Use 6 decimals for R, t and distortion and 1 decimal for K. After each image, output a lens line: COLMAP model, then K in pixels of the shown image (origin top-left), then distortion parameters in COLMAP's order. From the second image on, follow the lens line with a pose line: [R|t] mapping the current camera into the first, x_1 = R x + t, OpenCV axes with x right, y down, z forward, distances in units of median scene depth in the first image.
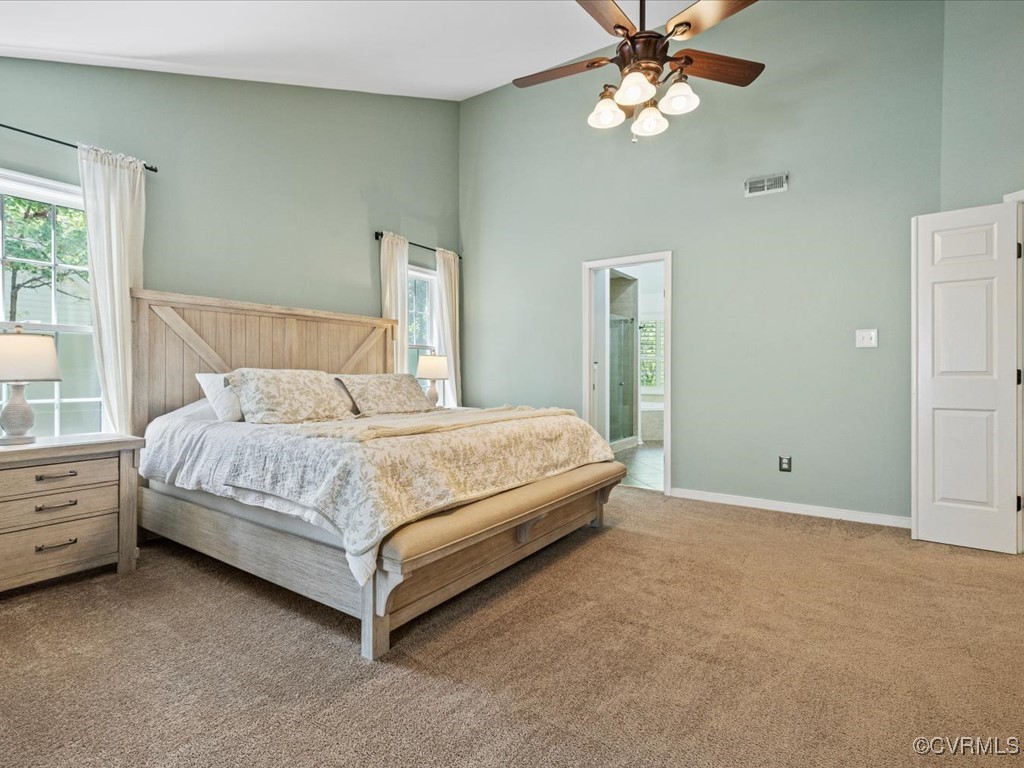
lens RADIAL K [[492.0, 0, 515.5], [0, 492.0, 374.6], [0, 0, 1]] dist [-0.000504, 0.000013]
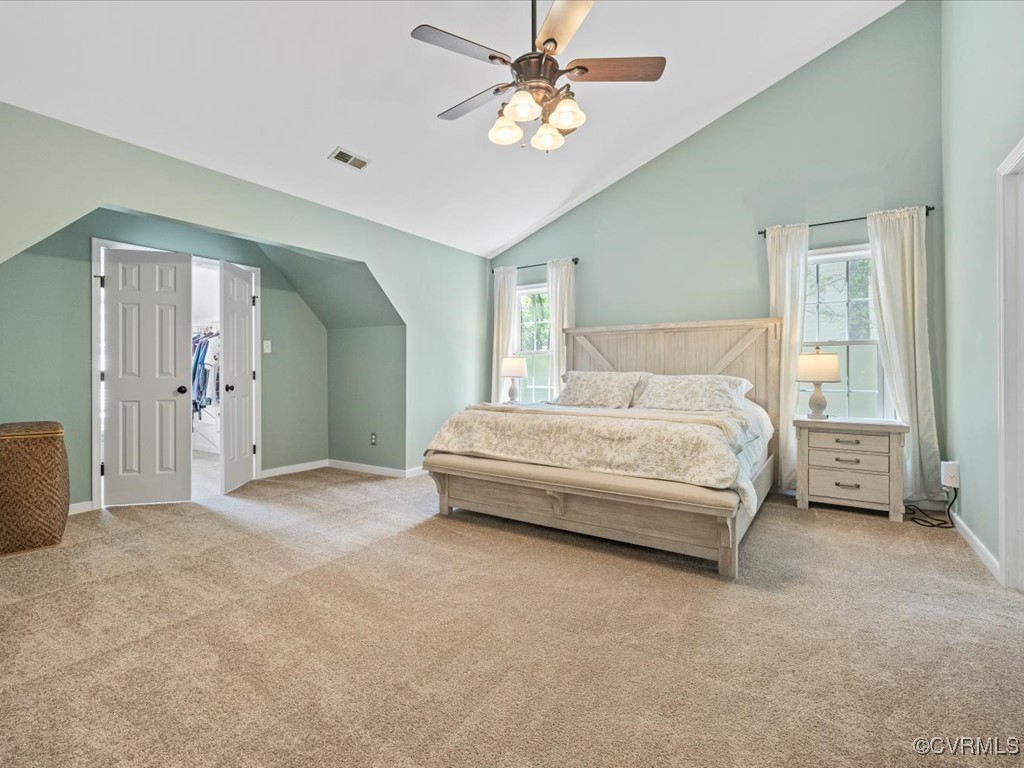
lens RADIAL K [[492.0, 0, 515.5], [0, 492.0, 374.6], [0, 0, 1]] dist [-0.000504, 0.000013]
pose [[0.023126, 0.000824, -0.999732, 1.085928], [-0.004467, 0.999990, 0.000721, -0.001841], [0.999723, 0.004450, 0.023129, 0.772290]]
